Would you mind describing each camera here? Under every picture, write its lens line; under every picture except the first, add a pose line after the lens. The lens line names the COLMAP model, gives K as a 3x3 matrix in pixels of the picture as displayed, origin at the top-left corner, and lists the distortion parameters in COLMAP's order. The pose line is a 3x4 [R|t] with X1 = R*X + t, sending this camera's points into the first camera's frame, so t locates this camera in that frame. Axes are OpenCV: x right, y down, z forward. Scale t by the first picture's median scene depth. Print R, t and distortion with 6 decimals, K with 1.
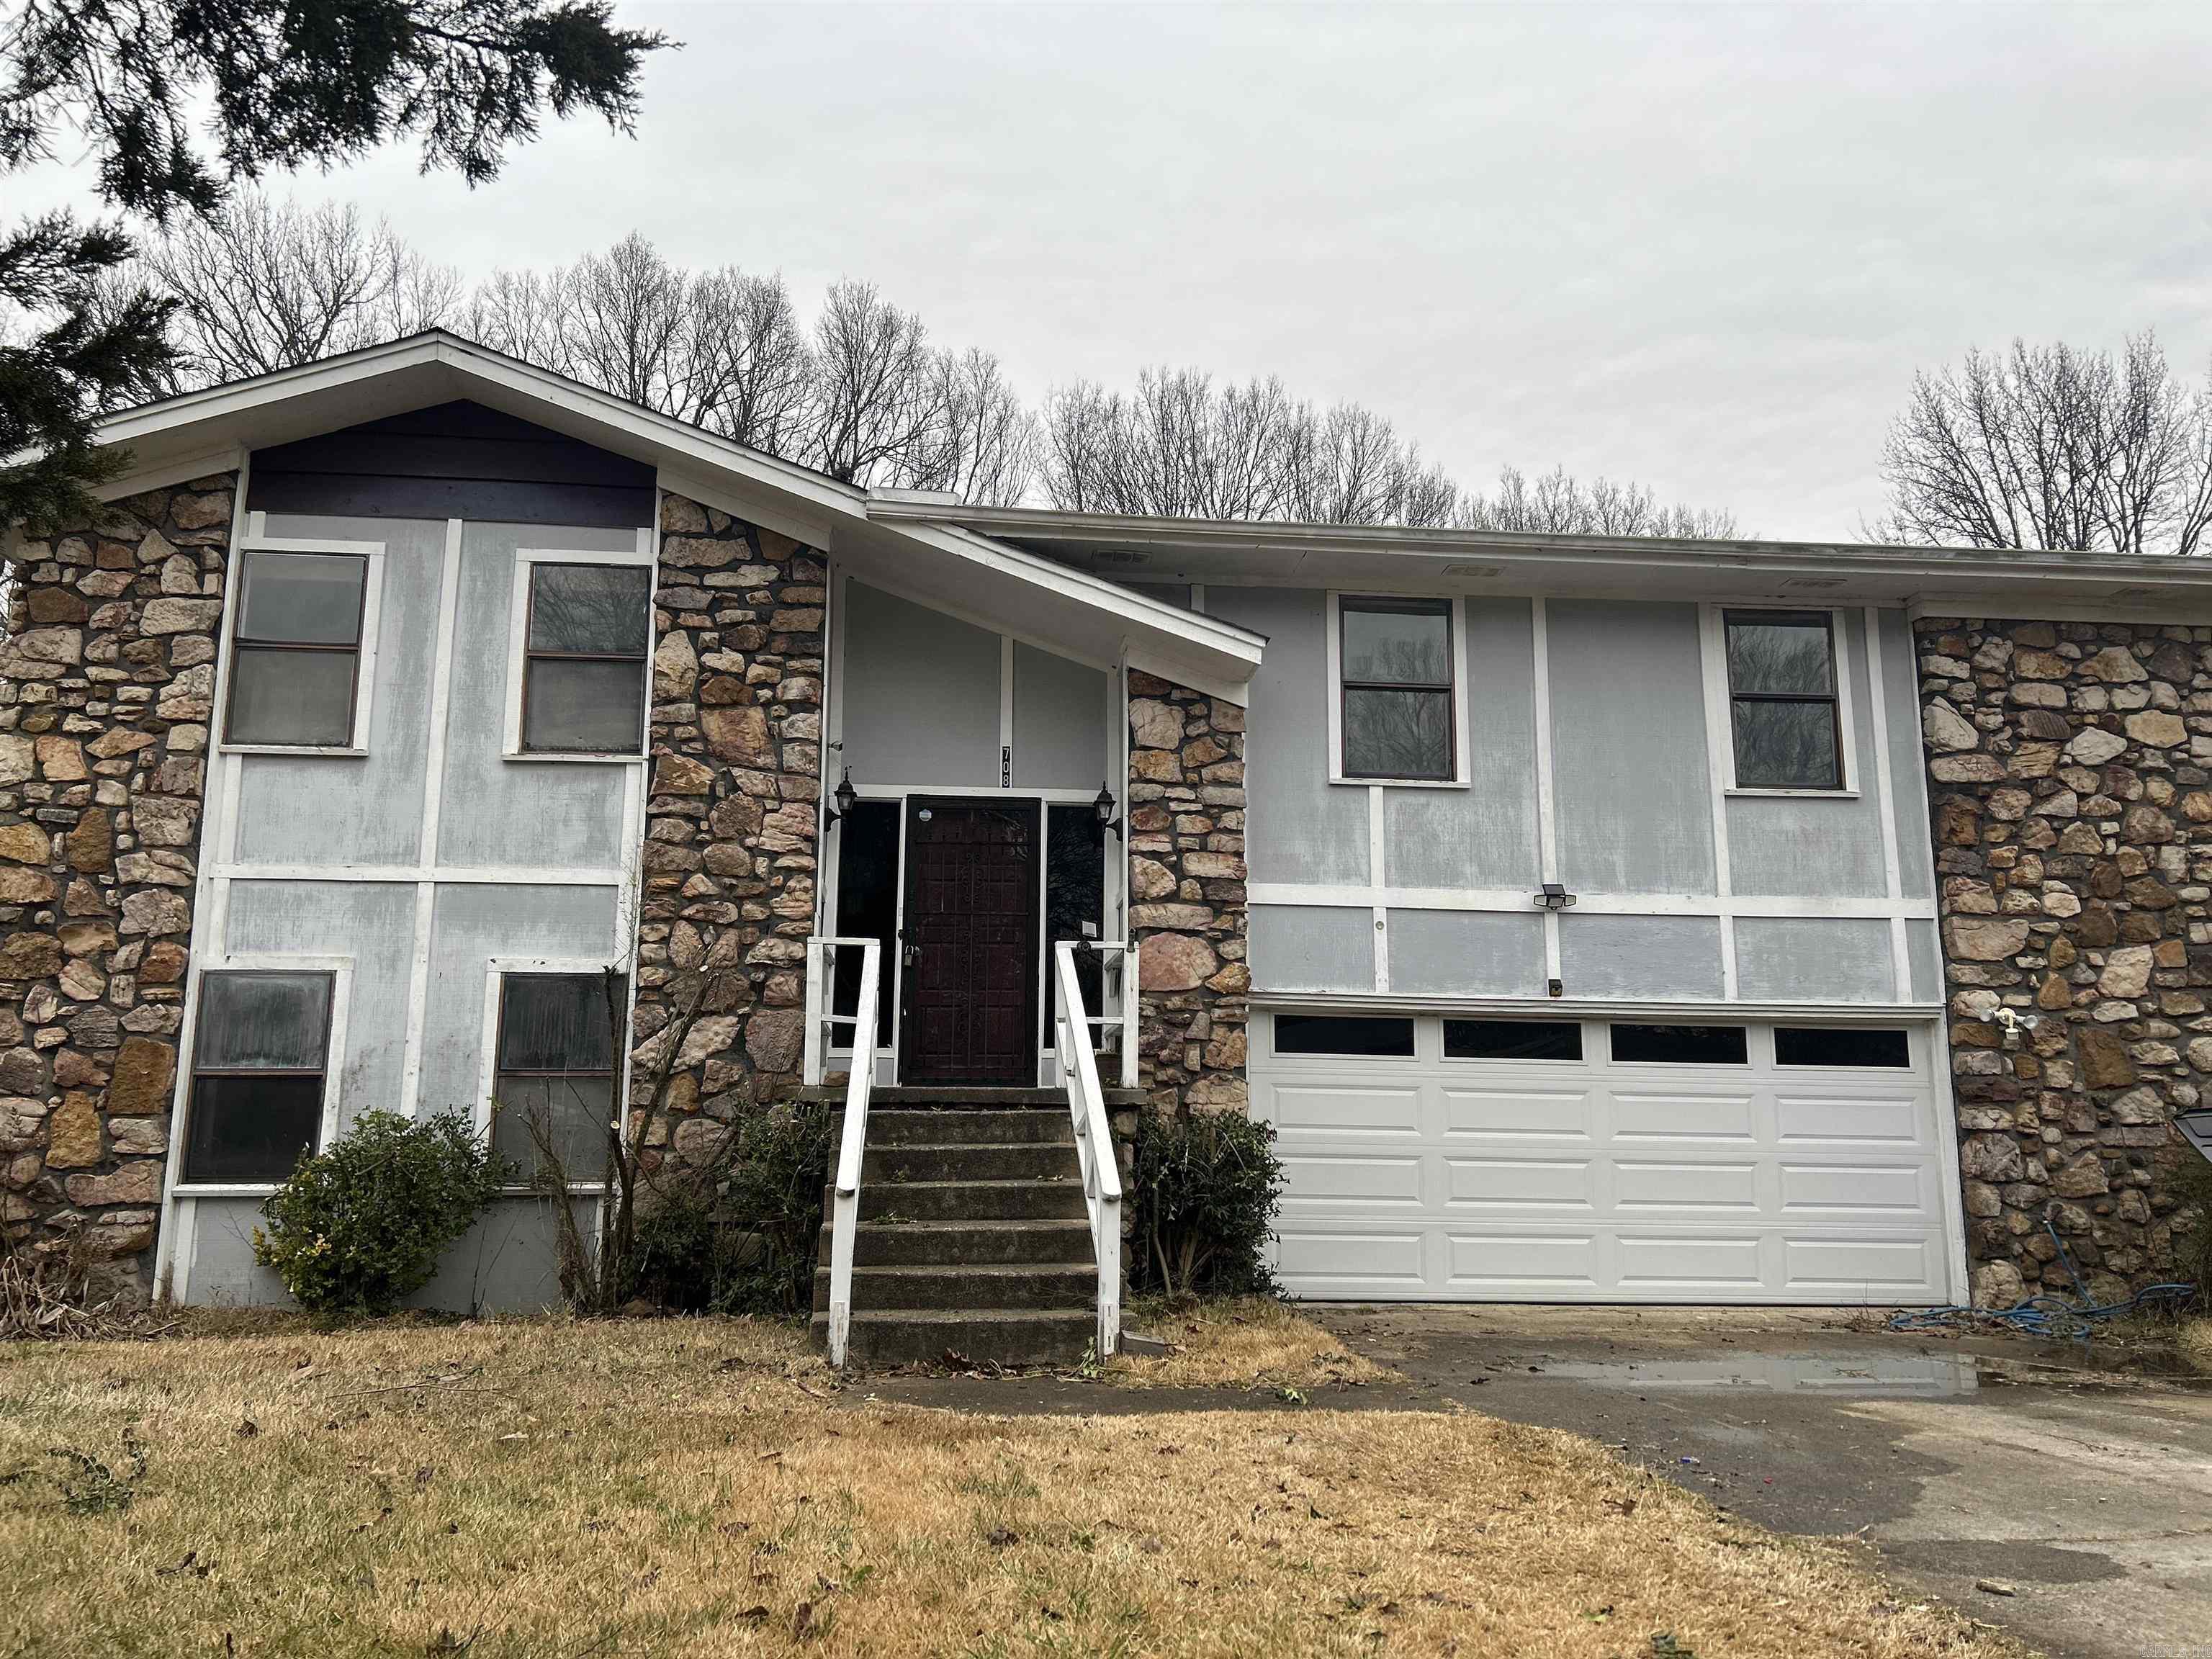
lens RADIAL K [[1655.1, 0, 1106.0], [0, 1655.1, 829.5], [0, 0, 1]] dist [0.073985, -0.076391]
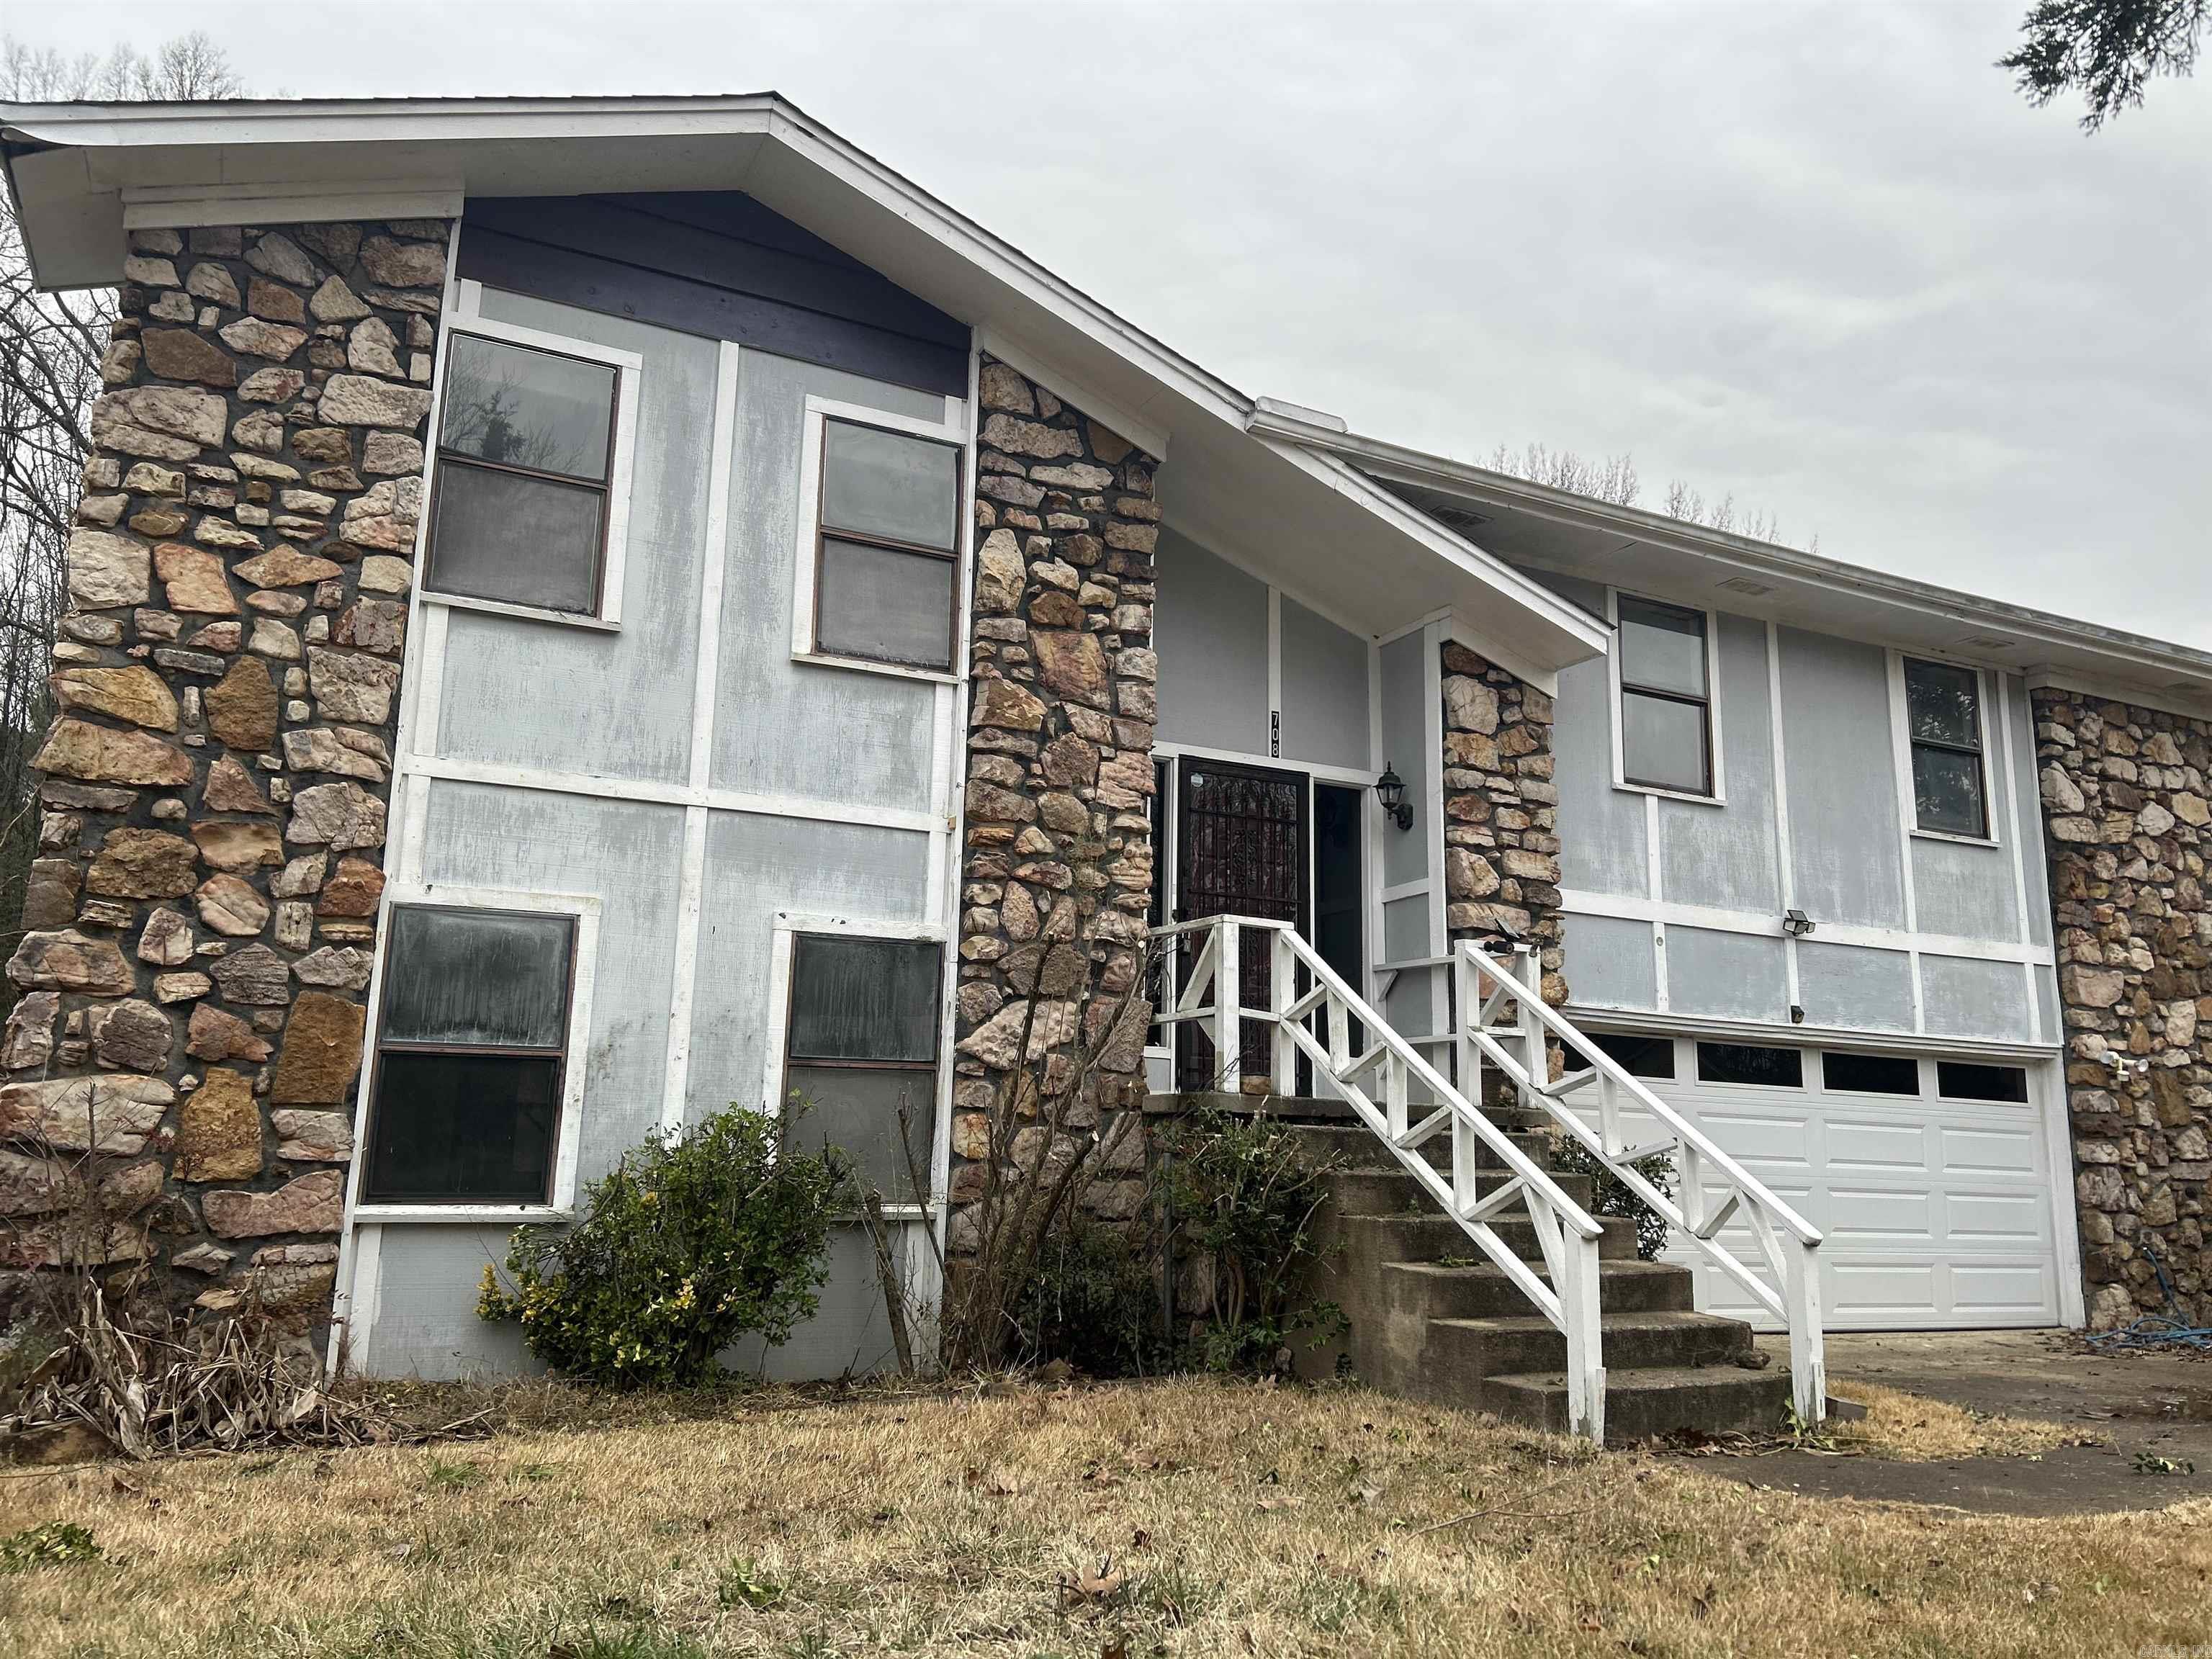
lens RADIAL K [[1653.1, 0, 1109.6], [0, 1653.1, 804.6], [0, 0, 1]] dist [0.100523, -0.124017]
pose [[0.929423, 0.090894, 0.357648, -0.497532], [-0.086254, 0.995853, -0.028940, 0.035782], [-0.358795, -0.003951, 0.933408, 0.220943]]
